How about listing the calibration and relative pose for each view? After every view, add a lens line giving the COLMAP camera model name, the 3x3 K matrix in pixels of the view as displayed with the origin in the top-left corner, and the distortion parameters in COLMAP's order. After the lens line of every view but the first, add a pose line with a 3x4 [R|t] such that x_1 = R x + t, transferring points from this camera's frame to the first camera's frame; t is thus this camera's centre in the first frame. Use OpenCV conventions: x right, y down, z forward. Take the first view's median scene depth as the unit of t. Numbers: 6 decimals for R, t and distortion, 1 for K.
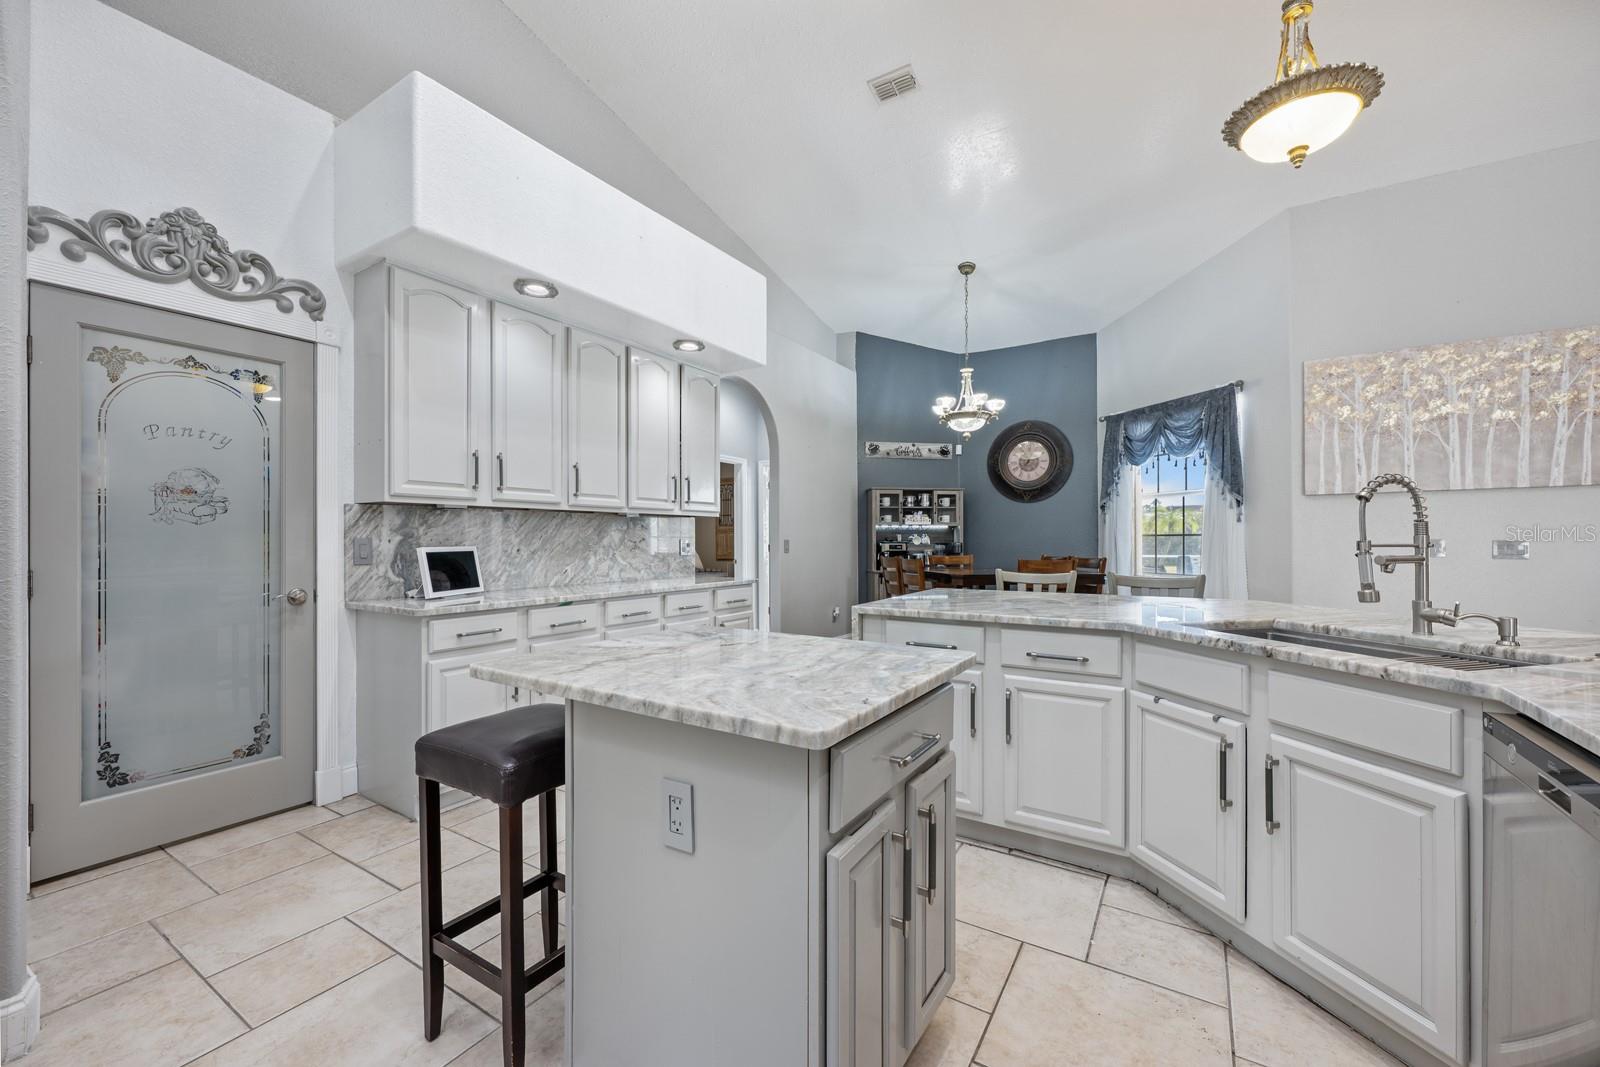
lens RADIAL K [[633.4, 0, 800.2], [0, 633.4, 527.6], [0, 0, 1]] dist [-0.001454, -0.000126]
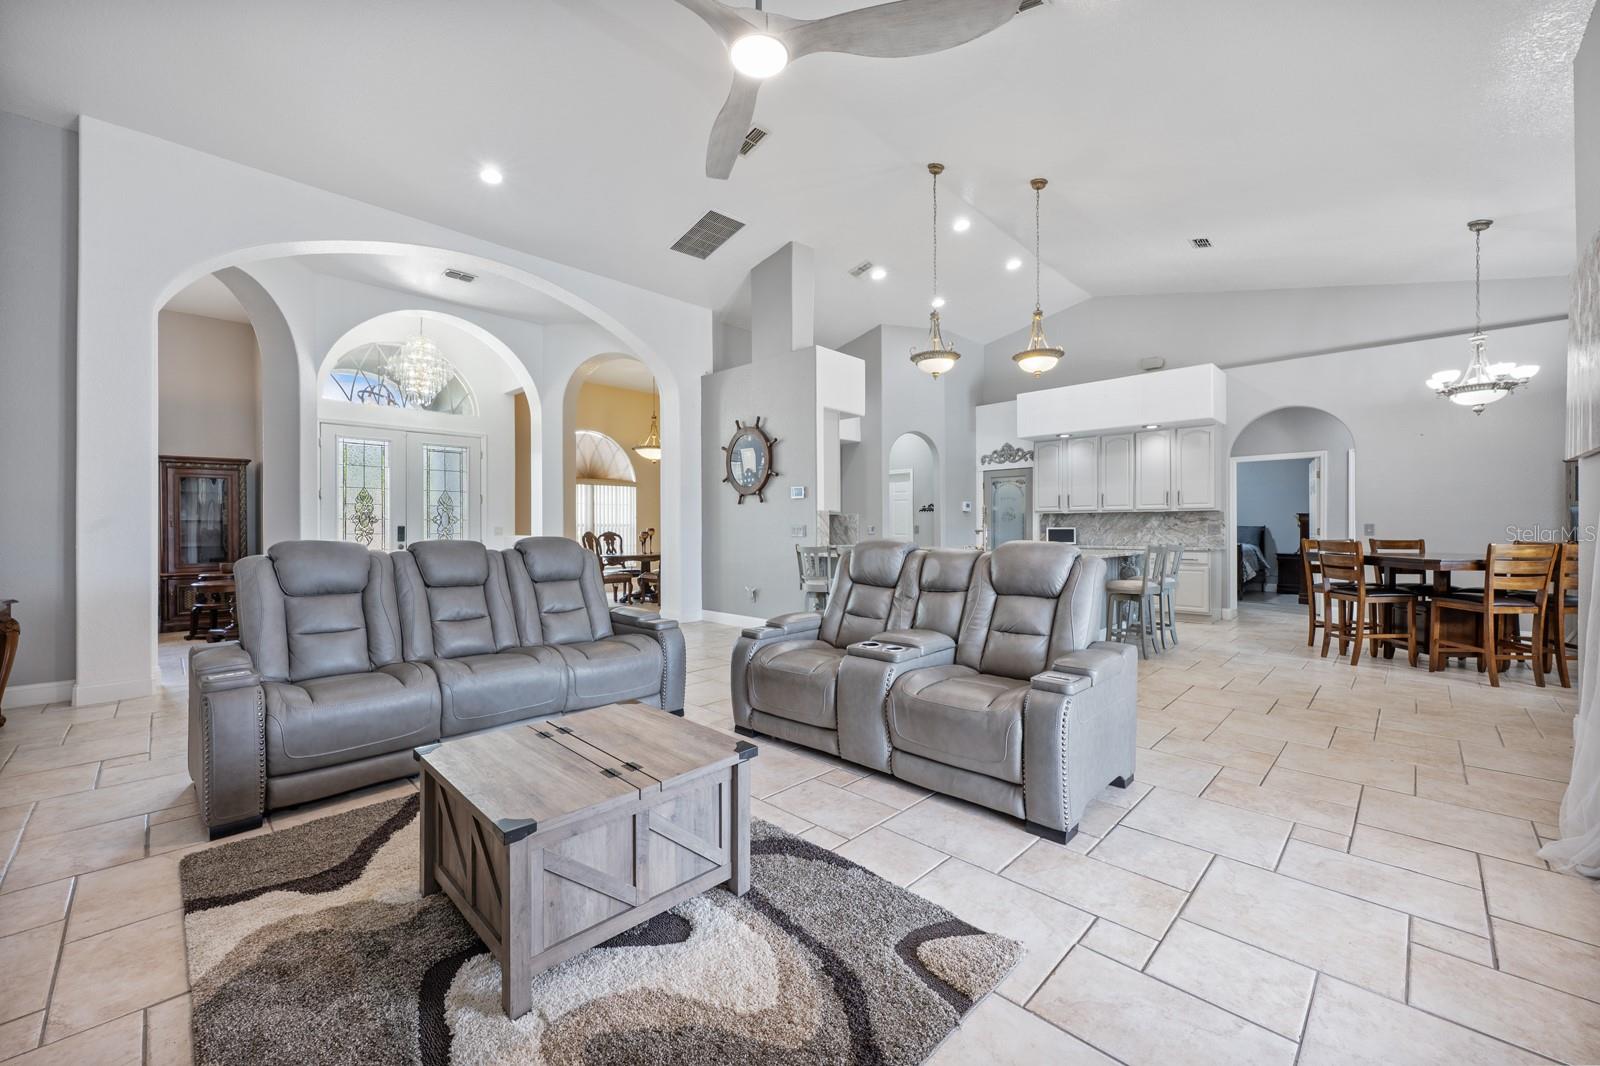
lens RADIAL K [[633.4, 0, 800.2], [0, 633.4, 527.1], [0, 0, 1]] dist [-0.001454, -0.000126]
pose [[-0.213530, 0.004066, -0.976928, 1.815449], [0.024937, 0.999688, -0.001290, 0.001099], [0.976618, -0.024637, -0.213565, 0.316682]]
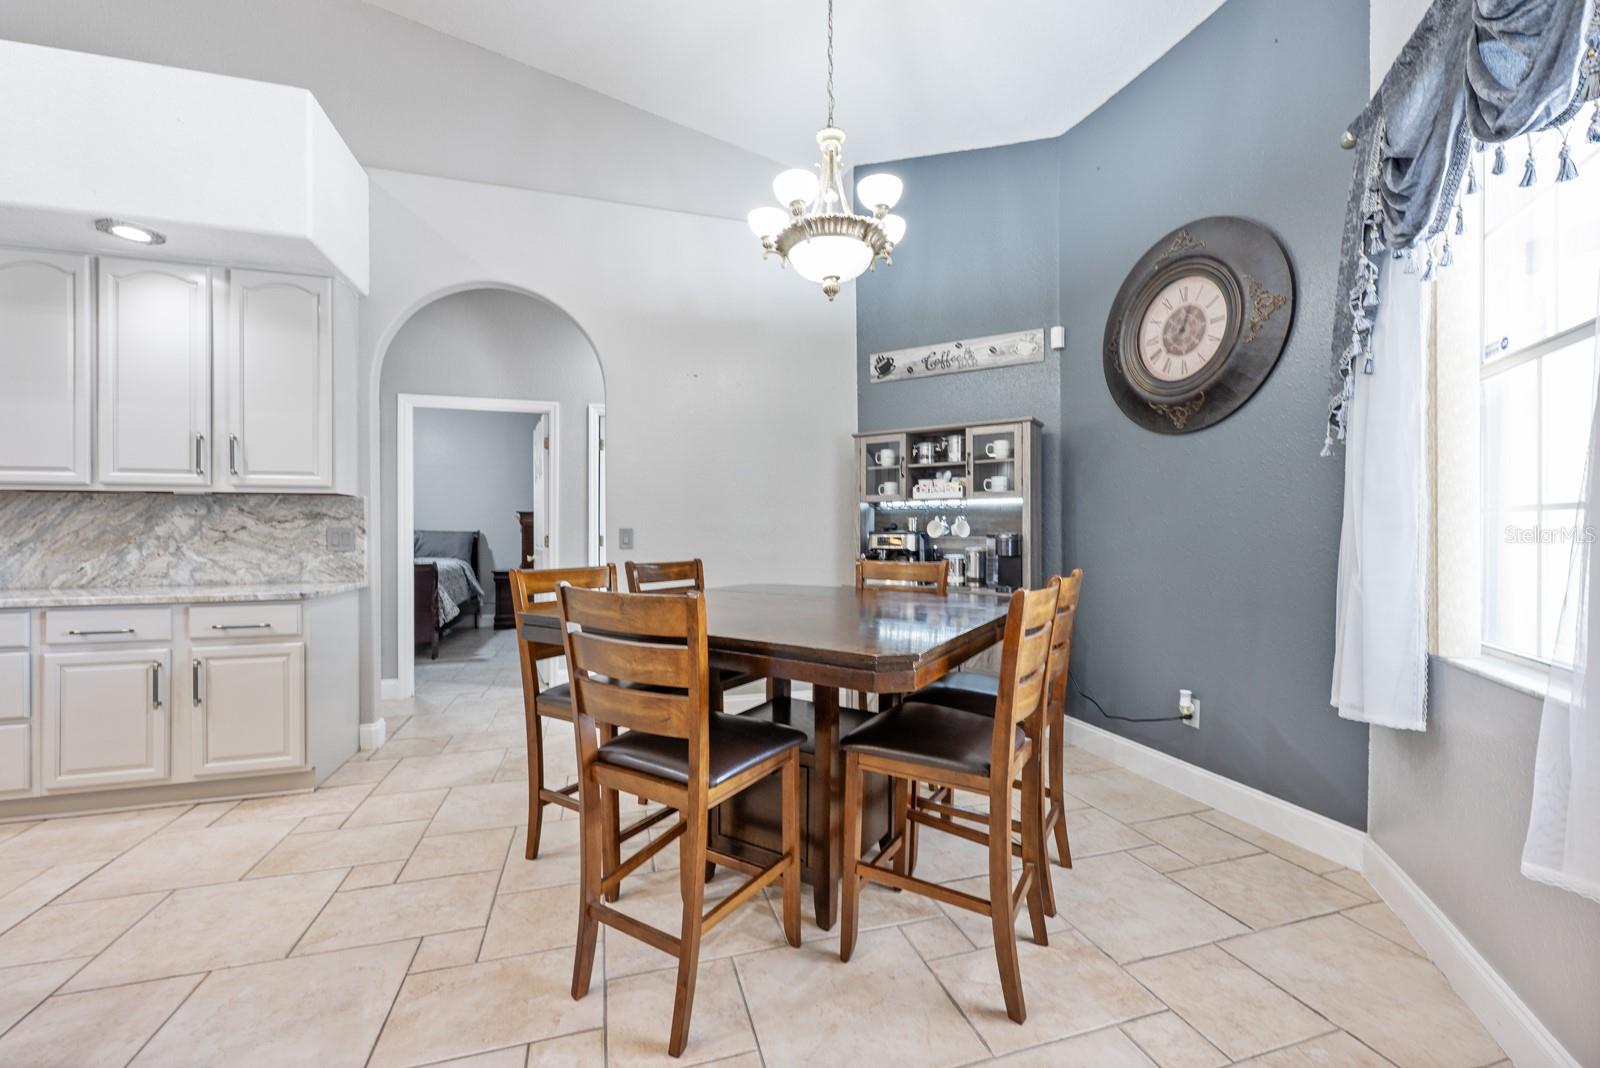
lens RADIAL K [[631.6, 0, 795.7], [0, 631.6, 532.4], [0, 0, 1]] dist [0.000249, -0.000235]
pose [[0.753974, 0.004889, -0.656886, 0.706397], [0.013177, 0.999659, 0.022565, 0.016178], [0.656772, -0.025669, 0.753652, 0.872065]]
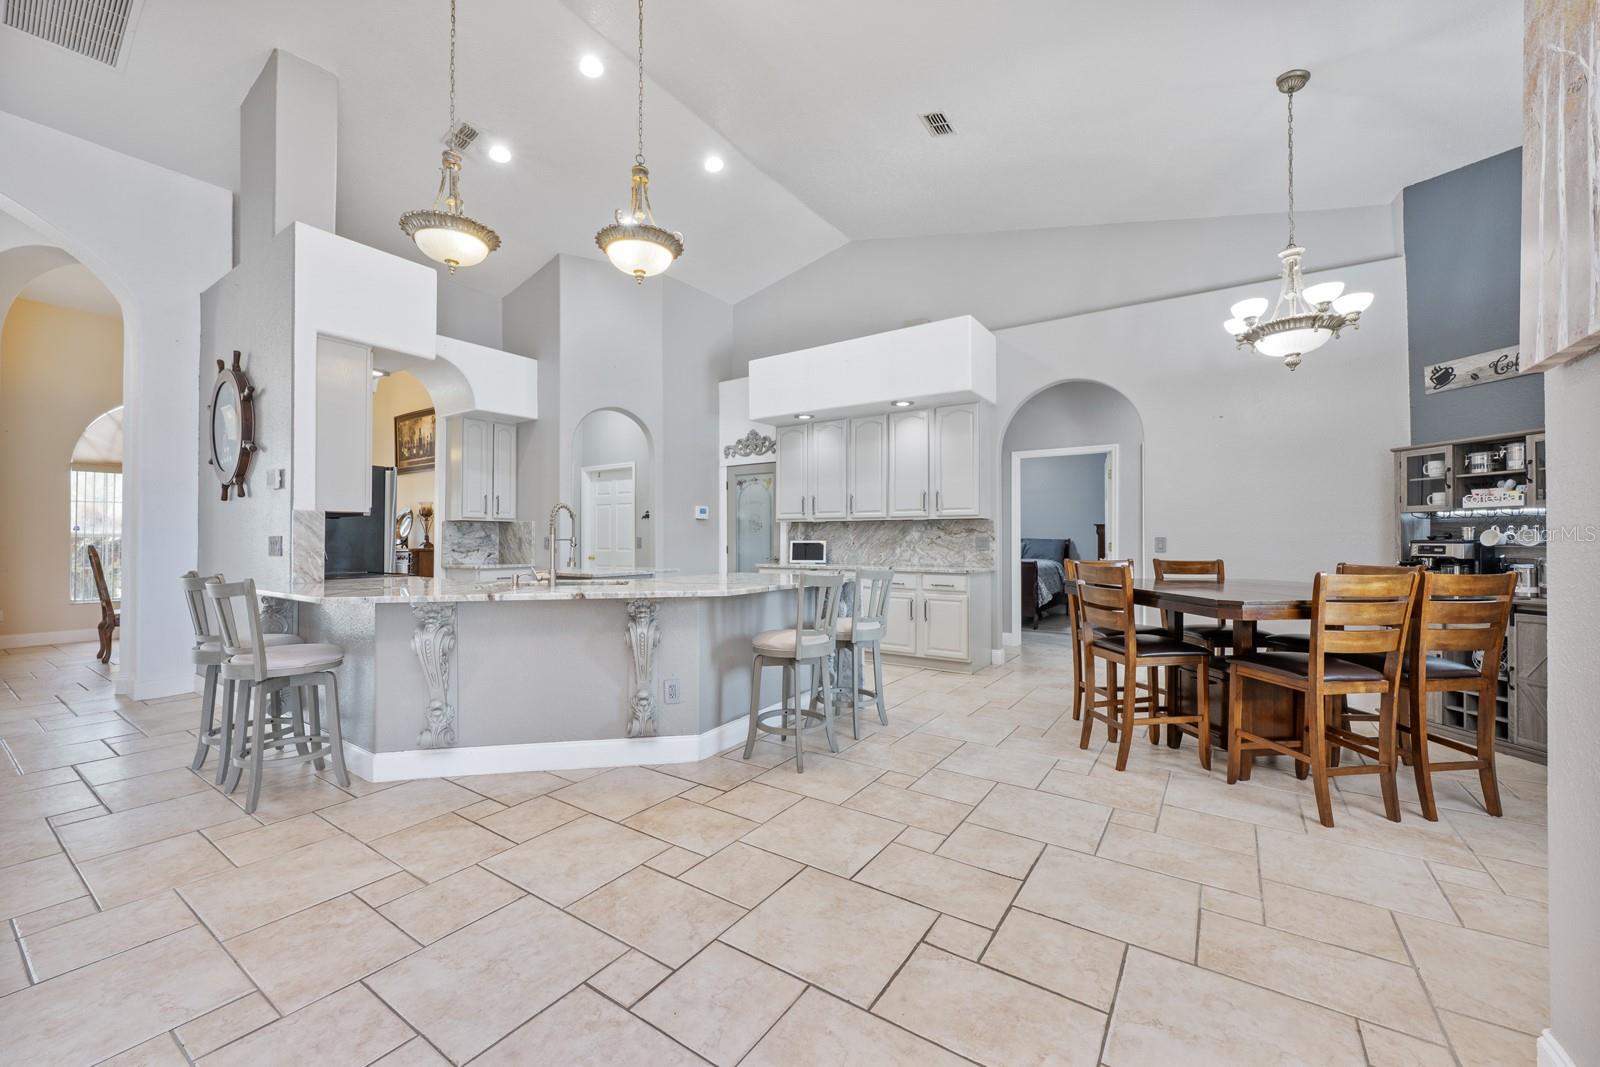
lens RADIAL K [[631.6, 0, 795.7], [0, 631.6, 531.9], [0, 0, 1]] dist [0.000249, -0.000235]
pose [[-0.040155, -0.006502, -0.999172, 1.165538], [0.022218, 0.999726, -0.007399, 0.010656], [0.998946, -0.022497, -0.039999, 0.739721]]
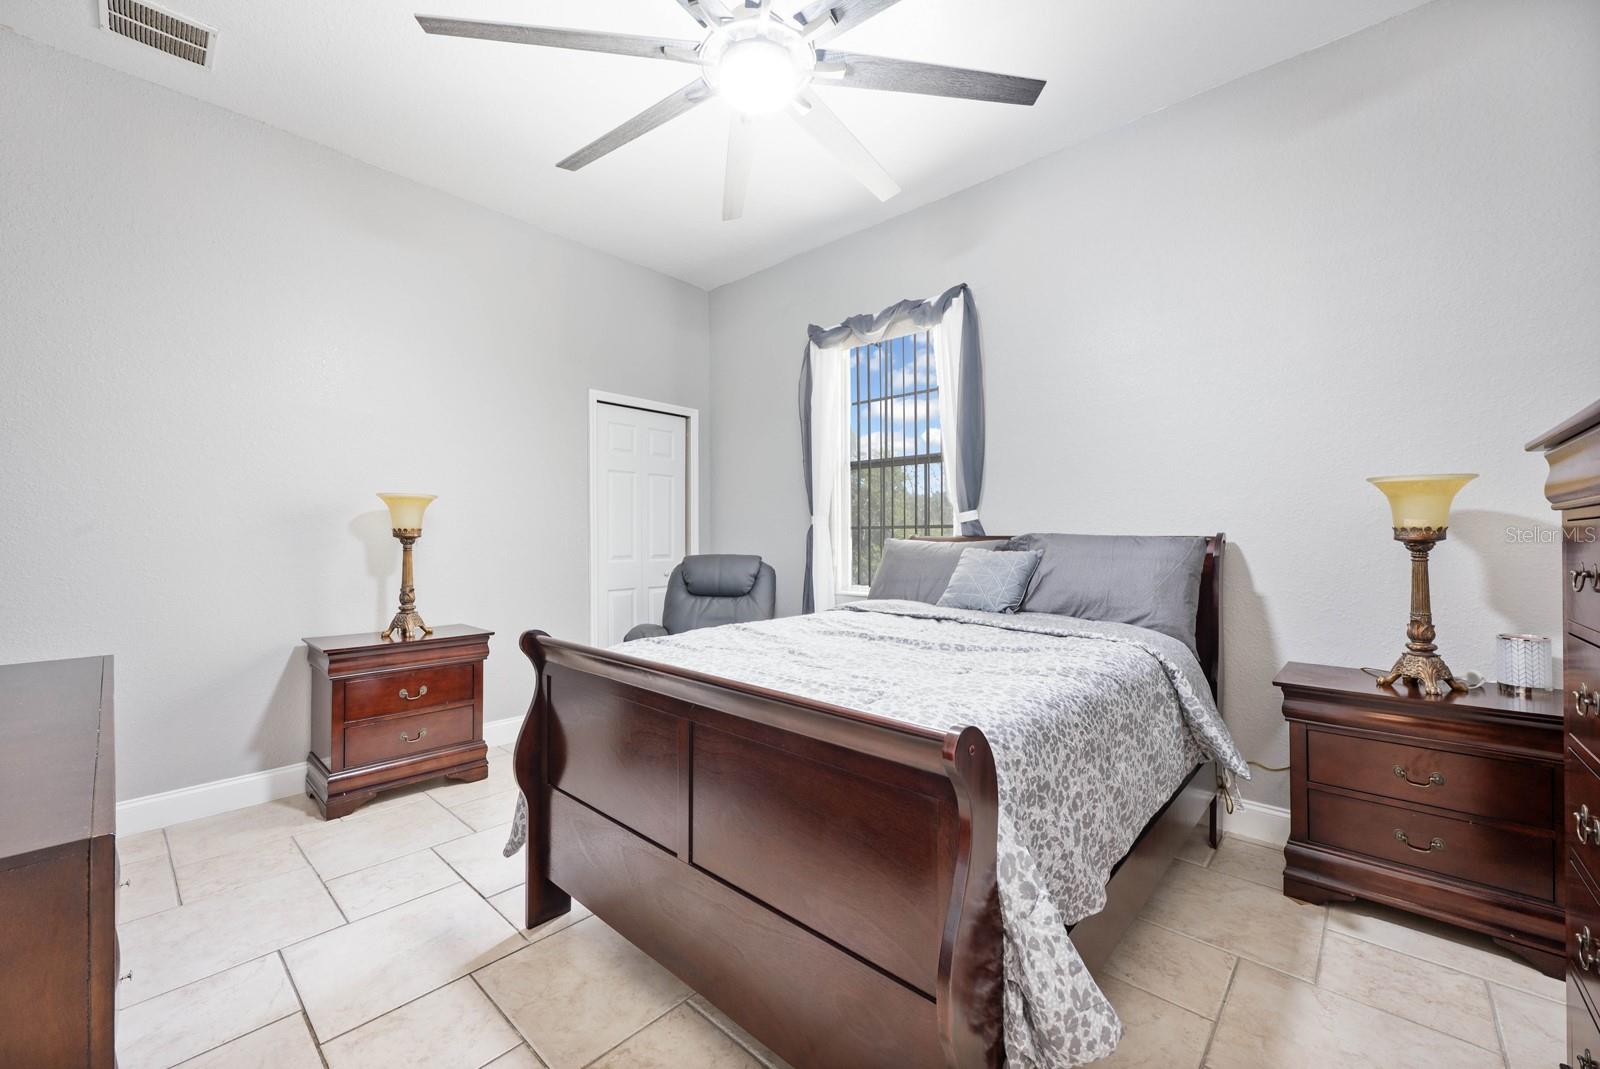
lens RADIAL K [[633.4, 0, 800.2], [0, 633.4, 528.6], [0, 0, 1]] dist [-0.001454, -0.000126]
pose [[-0.179042, -0.001960, -0.983840, -0.516828], [0.024855, 0.999670, -0.006515, 0.029388], [0.983527, -0.025620, -0.178934, 1.359756]]
